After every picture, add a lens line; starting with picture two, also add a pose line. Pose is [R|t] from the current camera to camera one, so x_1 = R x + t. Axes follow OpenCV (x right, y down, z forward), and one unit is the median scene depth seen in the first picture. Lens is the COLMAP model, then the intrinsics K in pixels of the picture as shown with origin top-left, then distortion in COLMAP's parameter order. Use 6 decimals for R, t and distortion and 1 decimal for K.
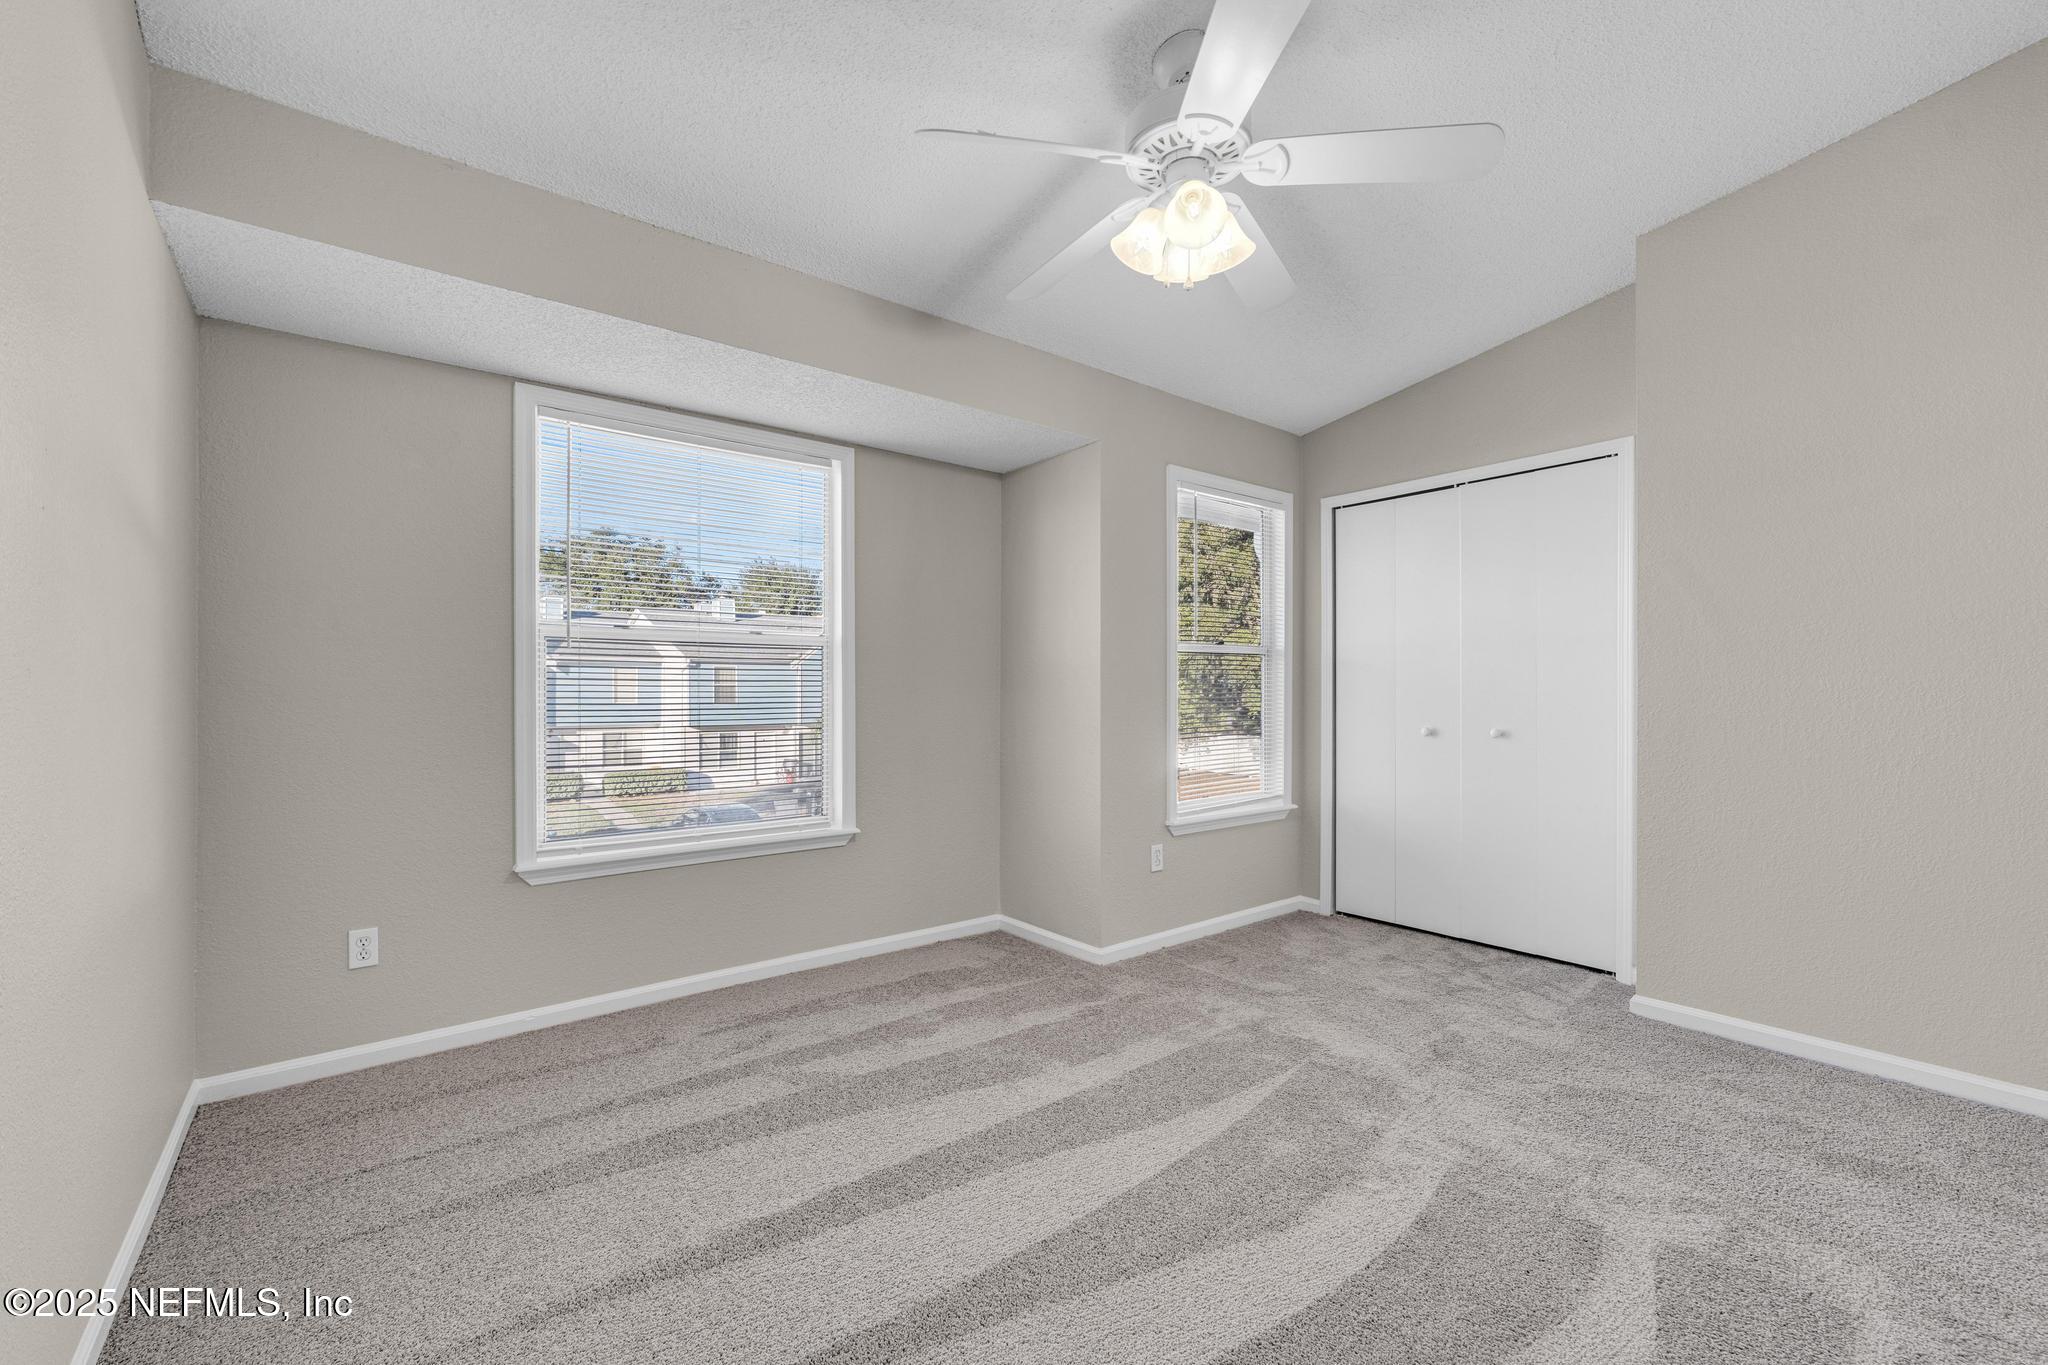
lens RADIAL K [[851.4, 0, 1024.3], [0, 851.4, 690.8], [0, 0, 1]] dist [-0.003347, 0.003211]
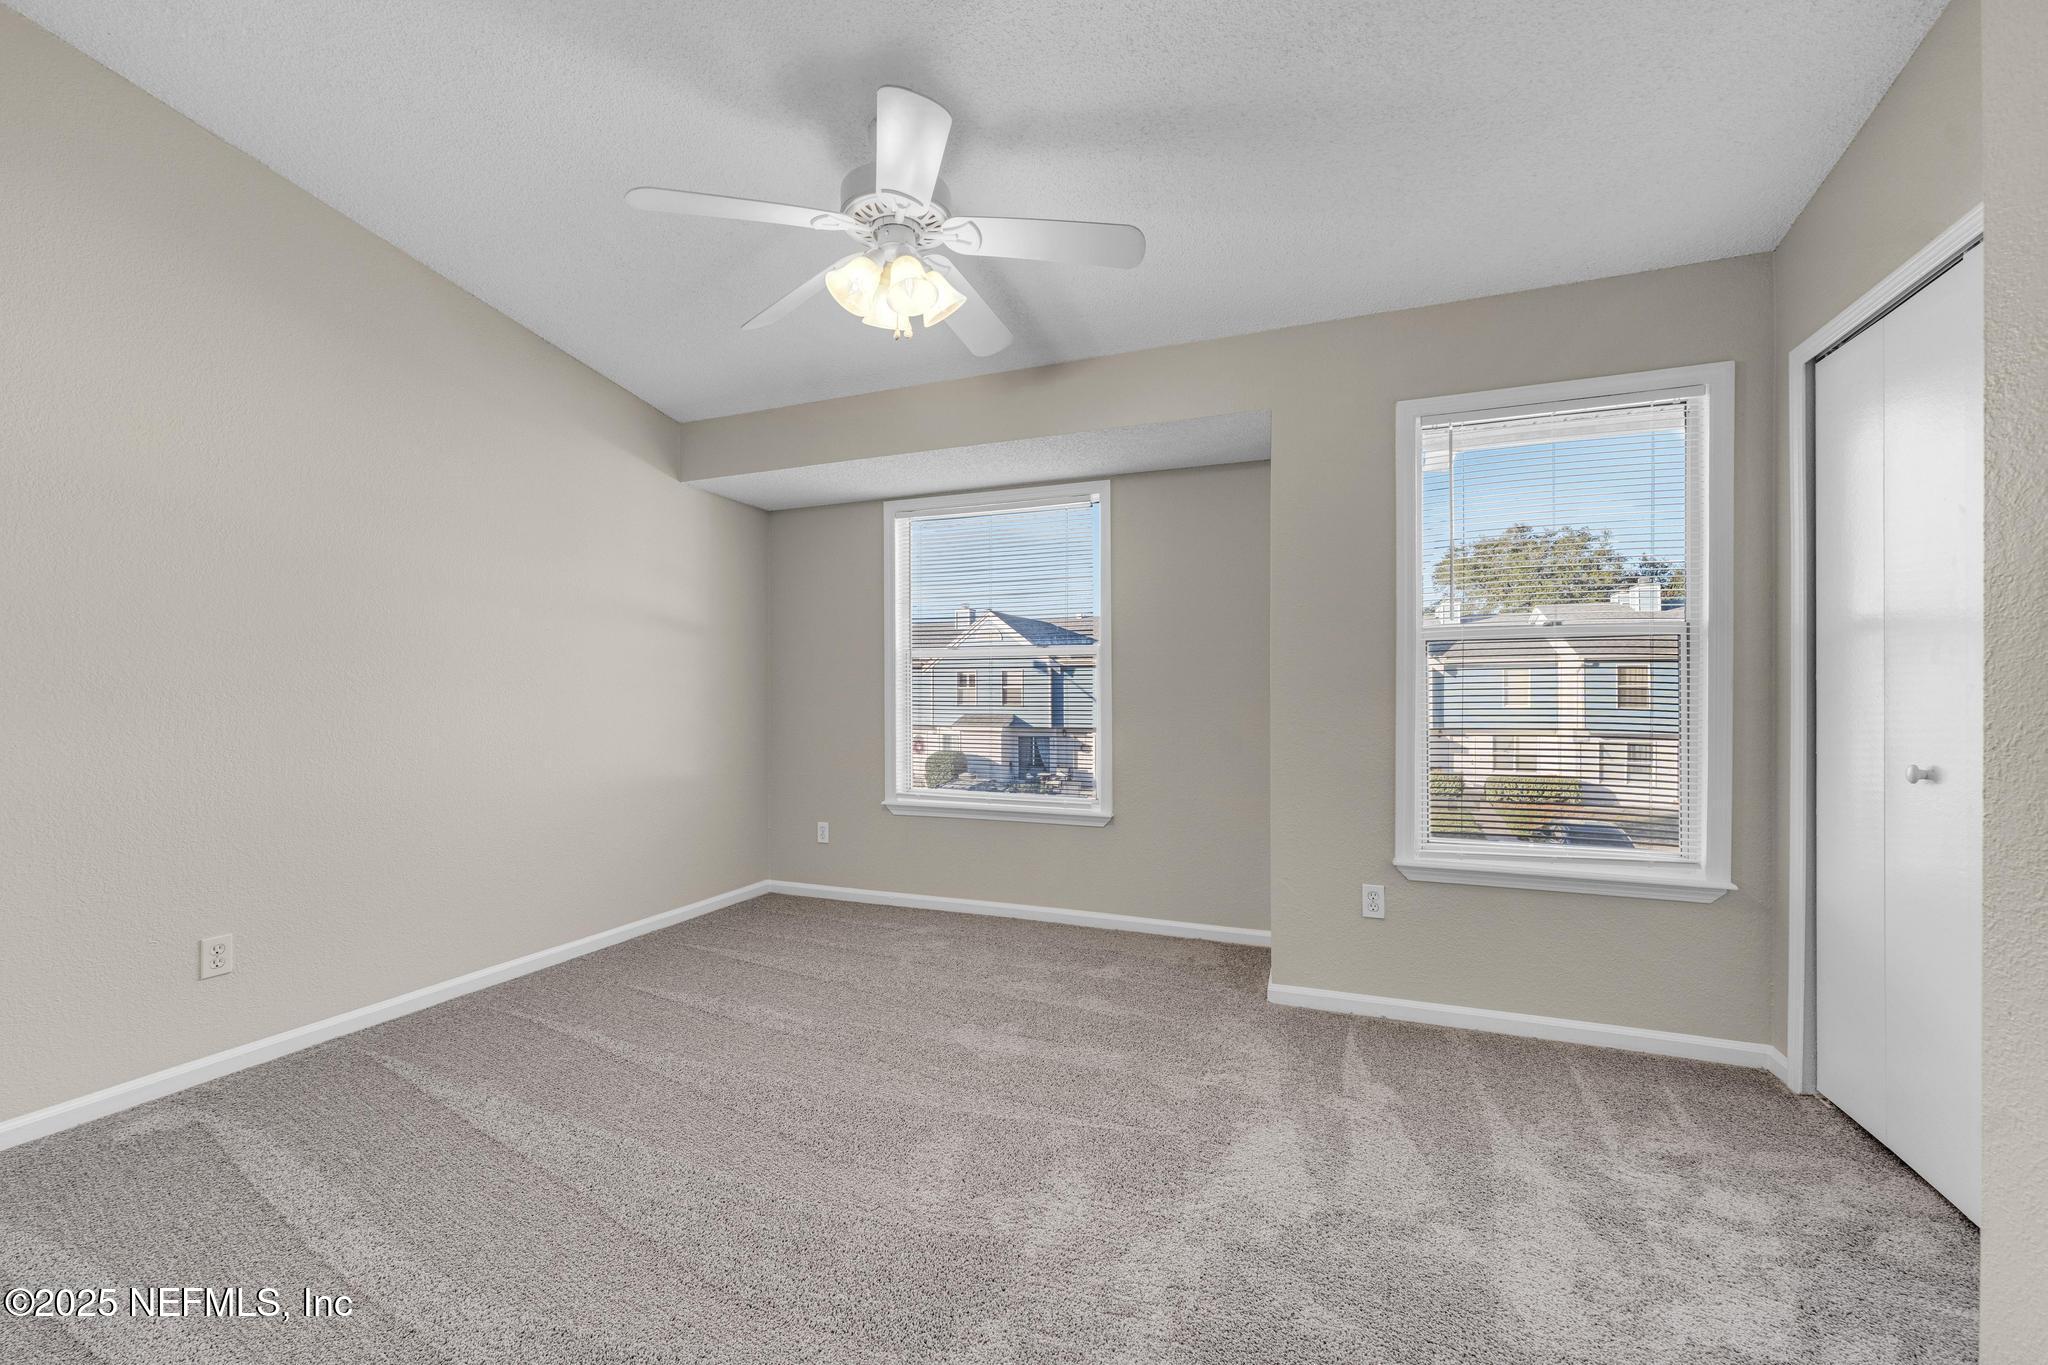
lens RADIAL K [[851.4, 0, 1030.9], [0, 851.4, 691.0], [0, 0, 1]] dist [-0.003347, 0.003211]
pose [[0.488570, -0.002261, -0.872522, 0.700648], [0.000294, 0.999997, -0.002427, 0.001258], [0.872525, 0.000929, 0.488569, 0.333163]]
